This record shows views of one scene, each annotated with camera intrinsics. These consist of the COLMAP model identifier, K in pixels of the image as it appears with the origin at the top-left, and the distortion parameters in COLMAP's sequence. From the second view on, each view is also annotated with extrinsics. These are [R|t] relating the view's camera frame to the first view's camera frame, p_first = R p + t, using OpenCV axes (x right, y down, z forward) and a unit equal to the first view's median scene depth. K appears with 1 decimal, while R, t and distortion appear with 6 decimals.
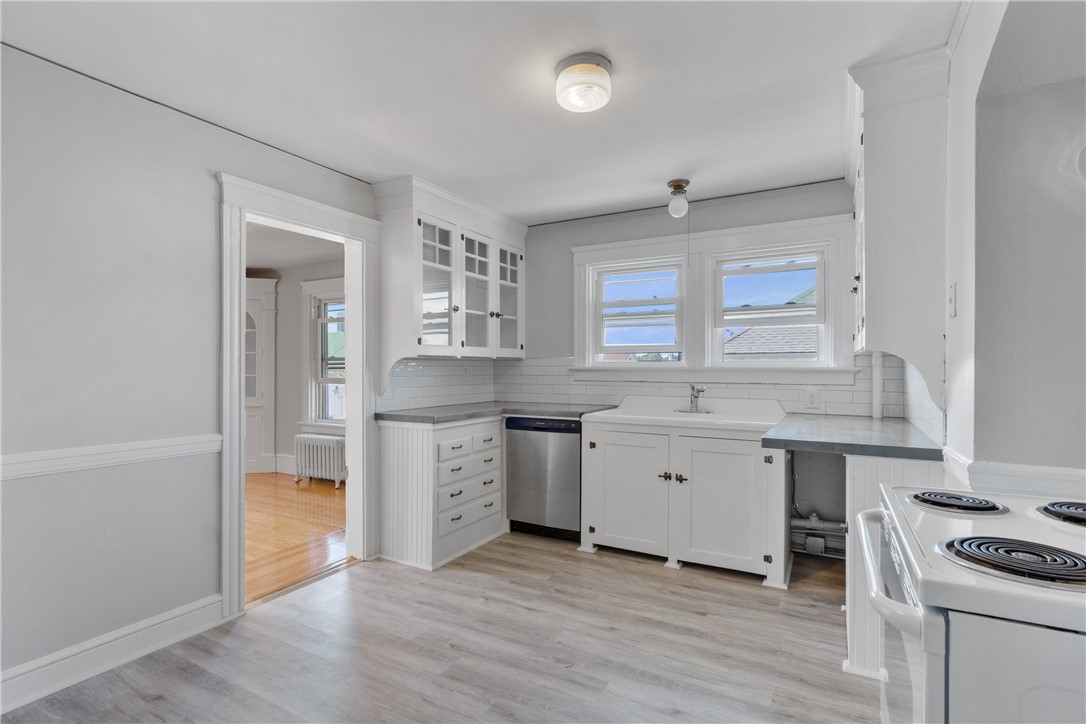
lens RADIAL K [[514.6, 0, 541.6], [0, 514.6, 372.1], [0, 0, 1]] dist [0.002229, 0.001289]
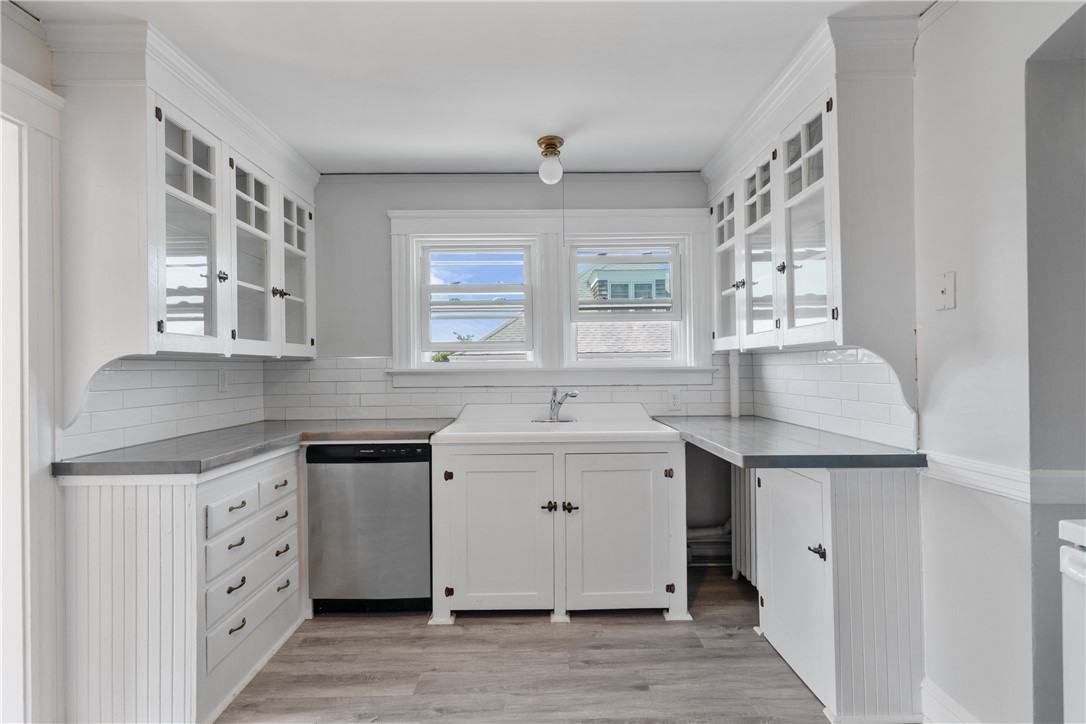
lens RADIAL K [[514.6, 0, 538.3], [0, 514.6, 365.0], [0, 0, 1]] dist [0.002229, 0.001289]
pose [[0.869864, -0.008191, 0.493224, -0.155293], [0.016306, 0.999793, -0.012156, -0.004805], [-0.493023, 0.018617, 0.869817, 0.308394]]
